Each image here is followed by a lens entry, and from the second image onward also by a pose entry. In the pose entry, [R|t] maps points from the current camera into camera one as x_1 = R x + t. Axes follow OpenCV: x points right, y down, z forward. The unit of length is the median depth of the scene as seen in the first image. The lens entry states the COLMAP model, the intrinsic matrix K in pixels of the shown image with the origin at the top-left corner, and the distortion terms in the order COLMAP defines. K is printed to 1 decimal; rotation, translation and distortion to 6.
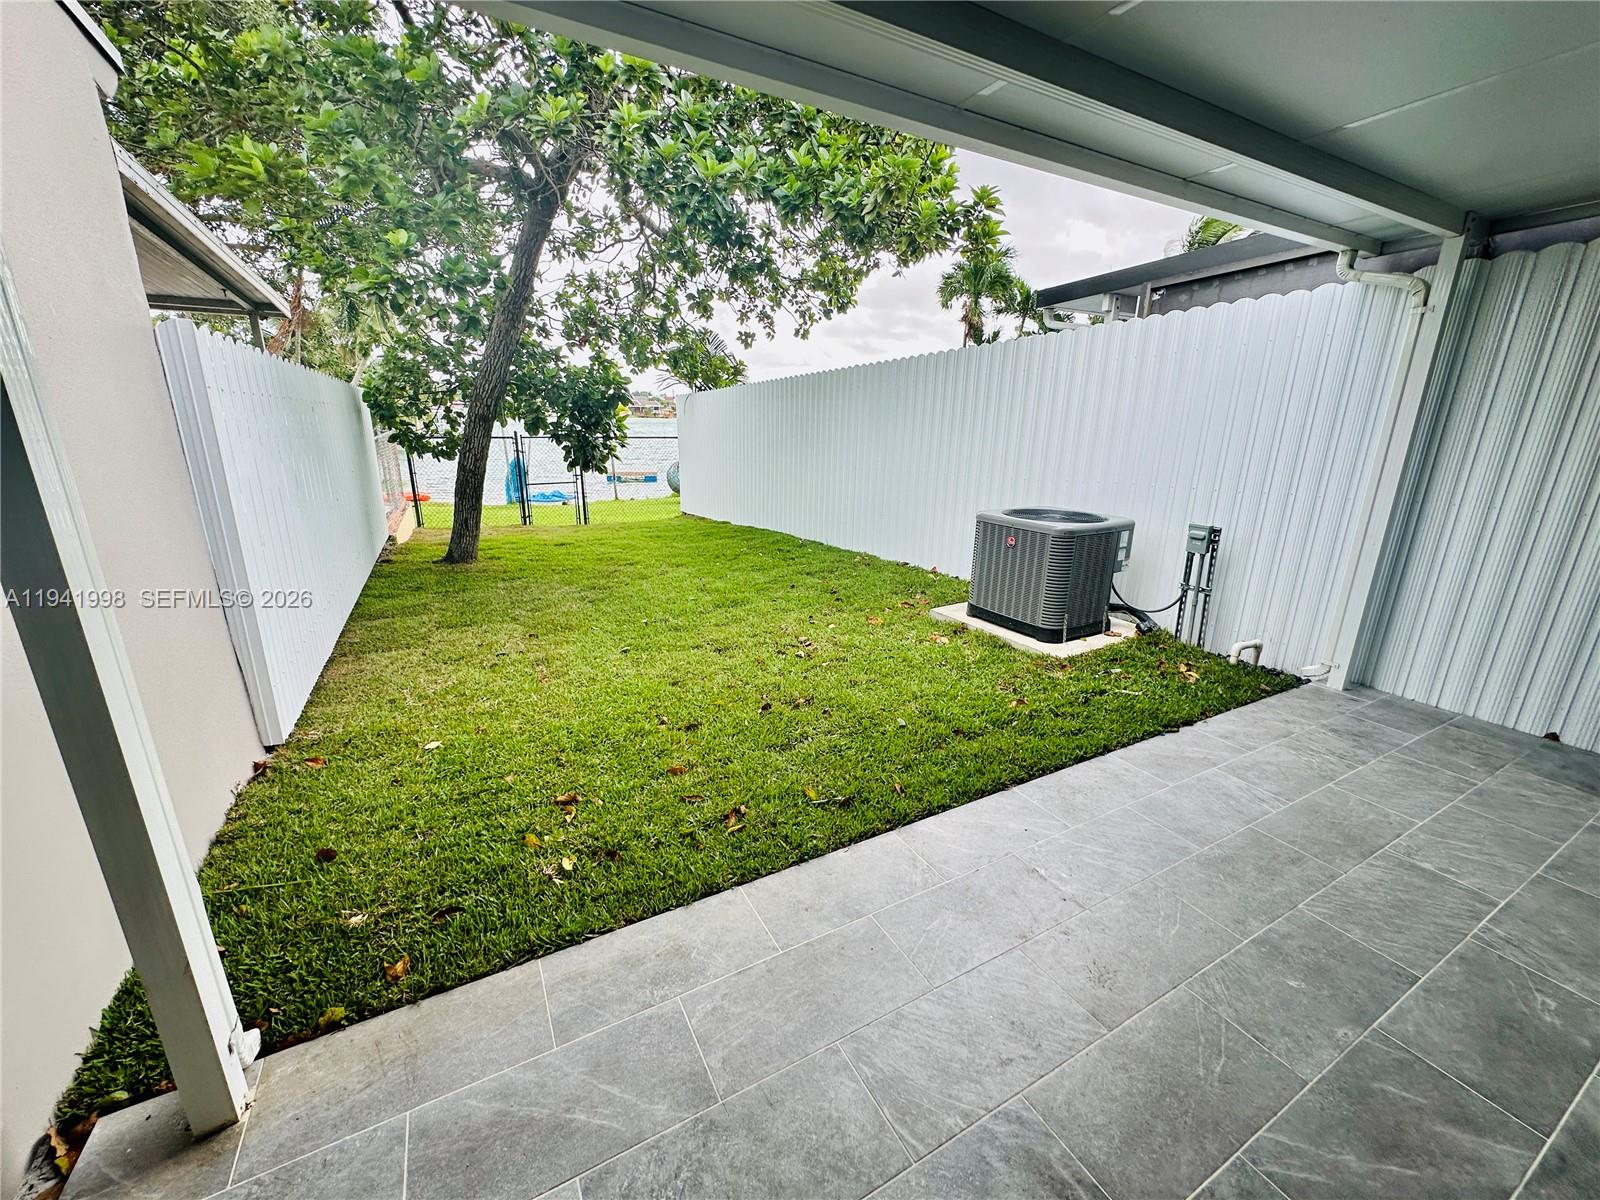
lens RADIAL K [[640.8, 0, 800.2], [0, 640.8, 600.2], [0, 0, 1]] dist [-0.000302, -0.000059]
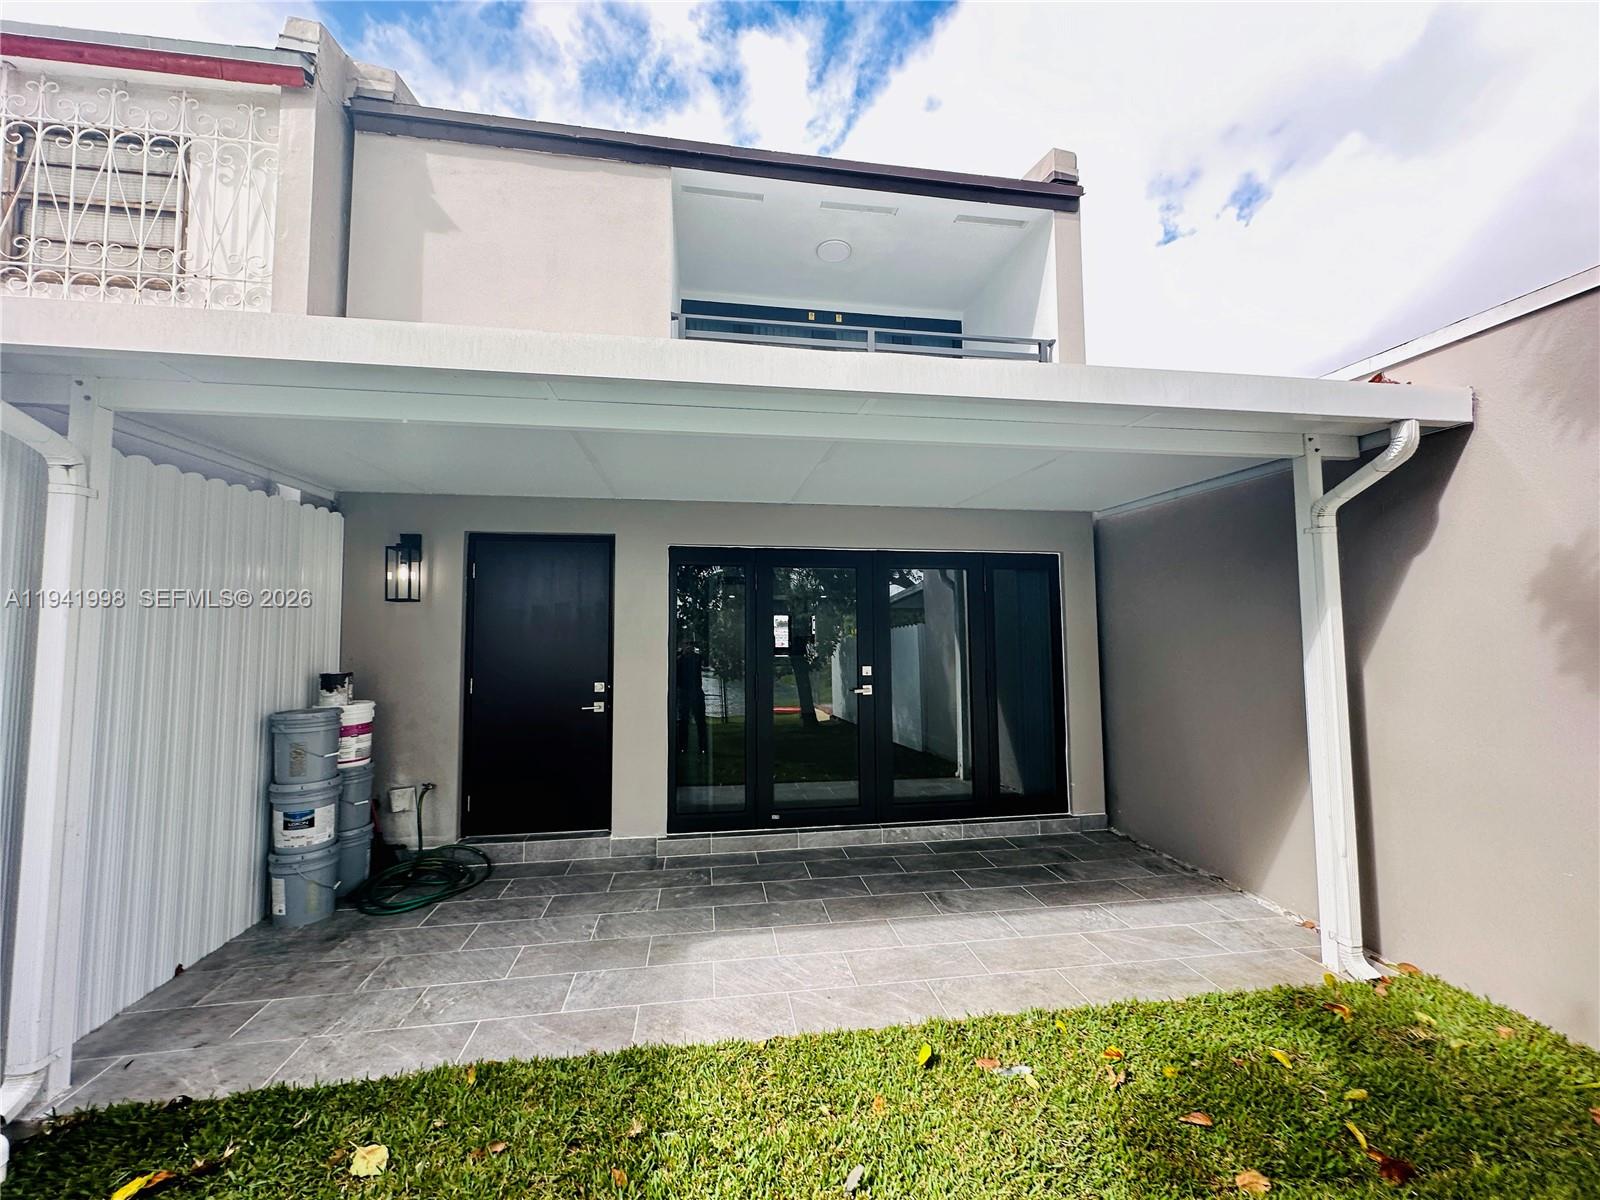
lens RADIAL K [[640.8, 0, 801.8], [0, 640.8, 594.1], [0, 0, 1]] dist [-0.000302, -0.000059]
pose [[-0.937622, 0.011182, 0.347475, -0.001009], [0.088746, 0.974068, 0.208125, -0.499524], [-0.336137, 0.225979, -0.914300, 1.647837]]
